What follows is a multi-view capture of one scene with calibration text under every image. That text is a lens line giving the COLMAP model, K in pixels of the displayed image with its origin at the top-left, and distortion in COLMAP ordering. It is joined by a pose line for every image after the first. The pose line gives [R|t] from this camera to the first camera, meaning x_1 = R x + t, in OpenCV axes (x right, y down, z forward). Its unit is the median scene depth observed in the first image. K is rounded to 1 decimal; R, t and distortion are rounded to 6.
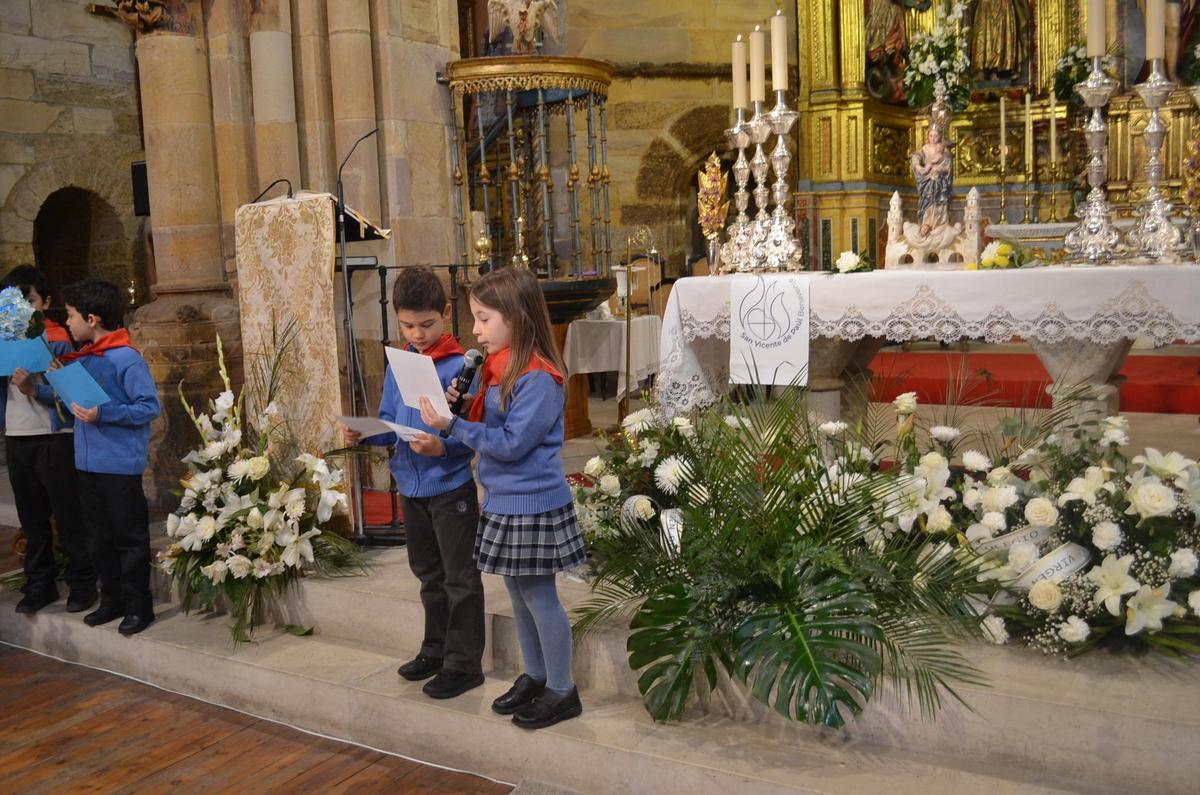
lens RADIAL K [[1114.4, 0, 589.7], [0, 1114.4, 416.6], [0, 0, 1]] dist [-0.075311, 0.015456]
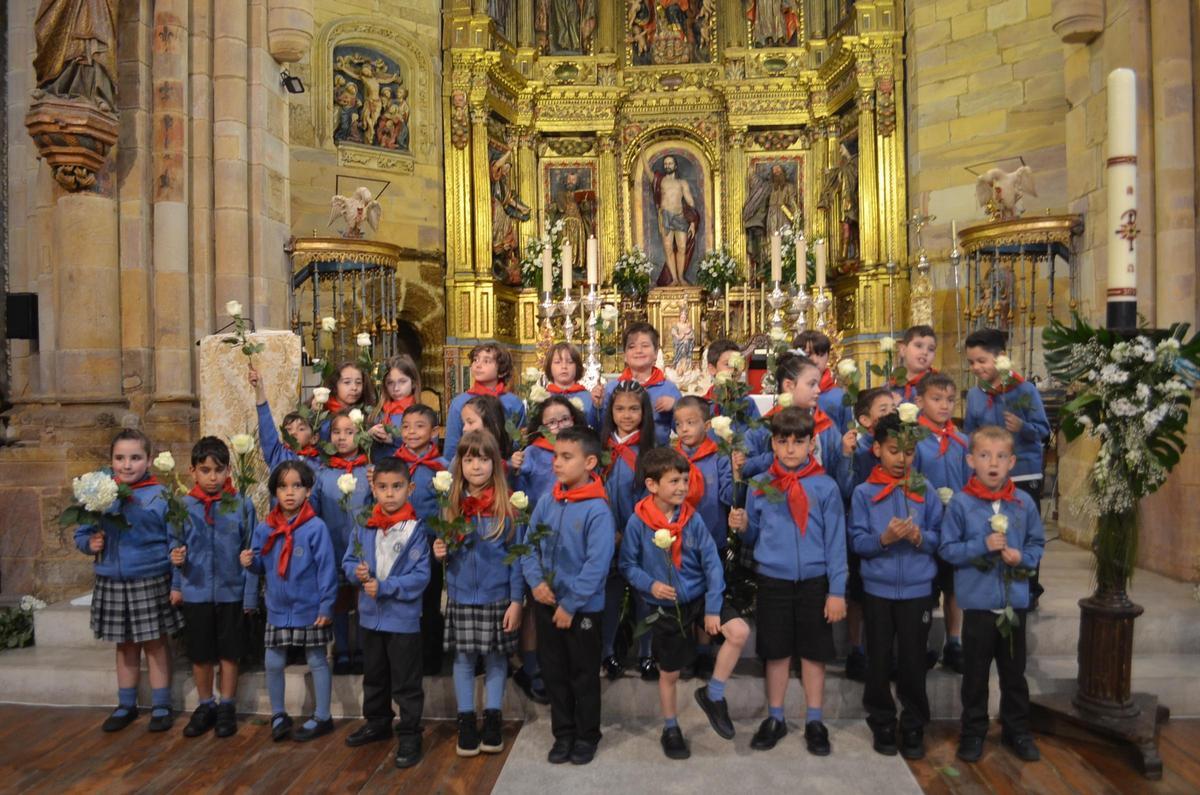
lens RADIAL K [[943.3, 0, 596.3], [0, 943.3, 420.1], [0, 0, 1]] dist [-0.087791, 0.015636]
pose [[0.884774, 0.013419, 0.465828, -0.436649], [0.043253, 0.992906, -0.110757, 0.051869], [-0.464009, 0.118143, 0.877917, -0.176678]]
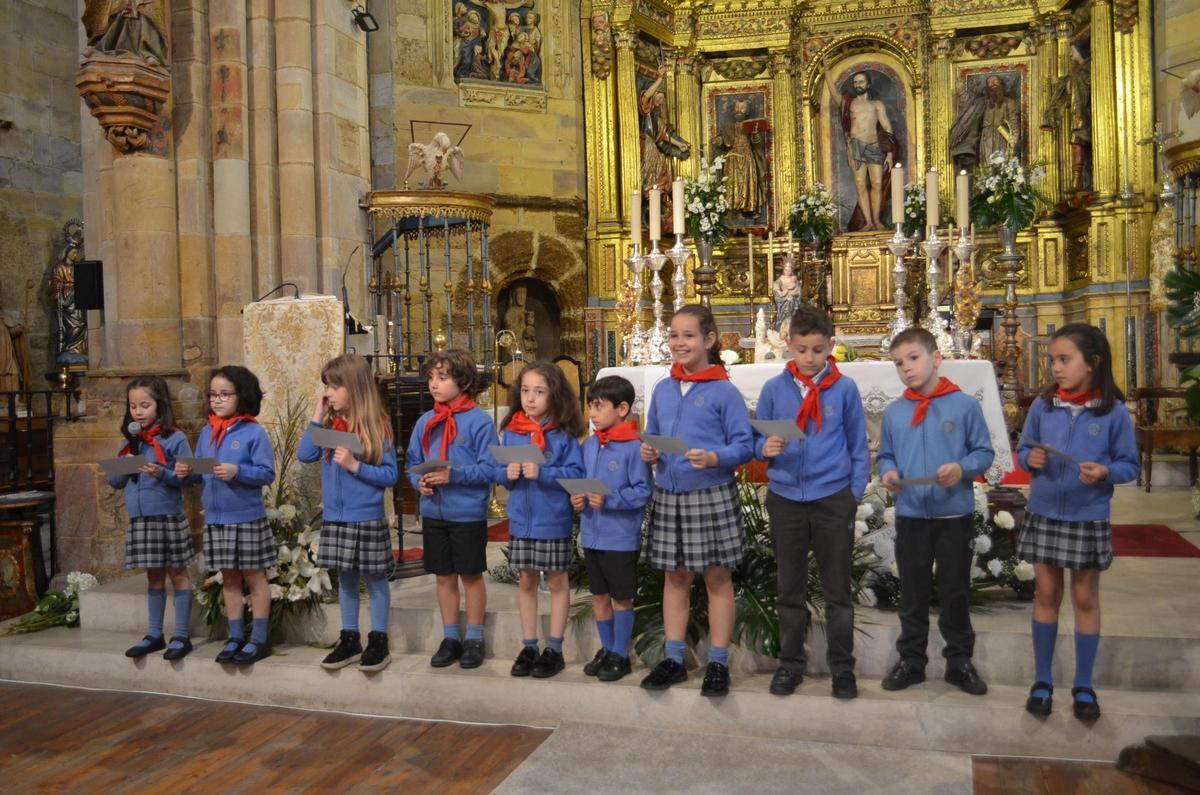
lens RADIAL K [[1114.4, 0, 589.7], [0, 1114.4, 416.6], [0, 0, 1]] dist [-0.075311, 0.015456]
pose [[0.964365, 0.005292, 0.264522, -0.287897], [0.021271, 0.995013, -0.097454, 0.063331], [-0.263718, 0.099608, 0.959443, -0.271350]]
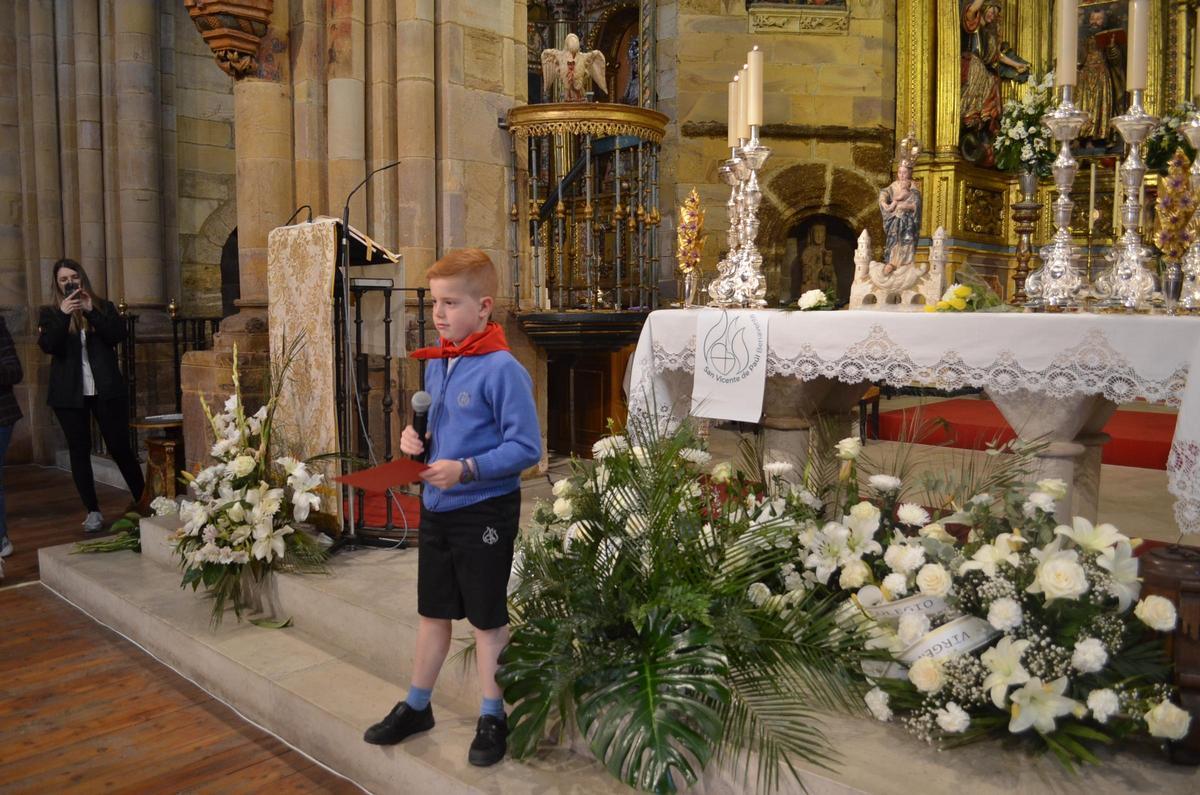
lens RADIAL K [[943.3, 0, 596.3], [0, 943.3, 420.1], [0, 0, 1]] dist [-0.087791, 0.015636]
pose [[0.982711, 0.064279, -0.173631, 0.185094], [-0.067139, 0.997687, -0.010646, -0.011452], [0.172546, 0.022119, 0.984753, 0.145511]]
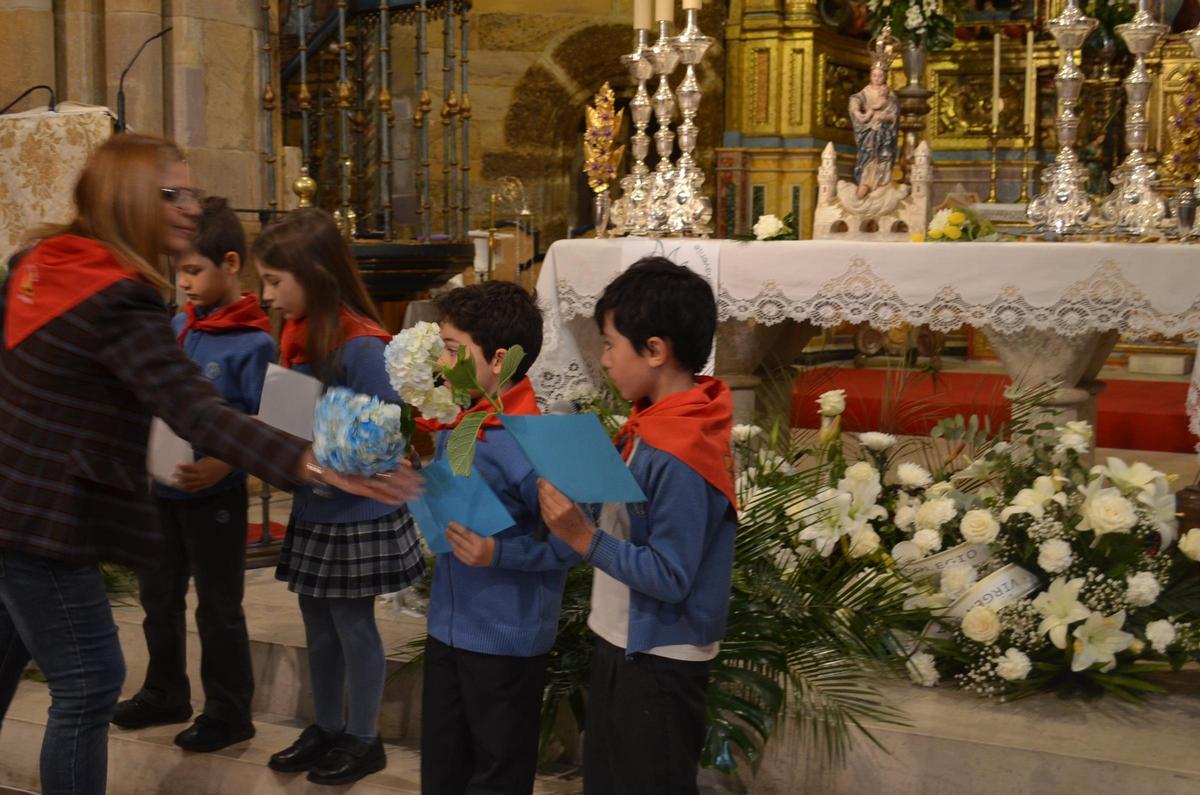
lens RADIAL K [[1608.3, 0, 592.0], [0, 1608.3, 419.2], [0, 0, 1]] dist [-0.024766, -0.024116]
pose [[0.993965, 0.035602, 0.103761, -0.008696], [-0.032513, 0.998981, -0.031318, 0.037326], [-0.104771, 0.027756, 0.994109, -0.130421]]
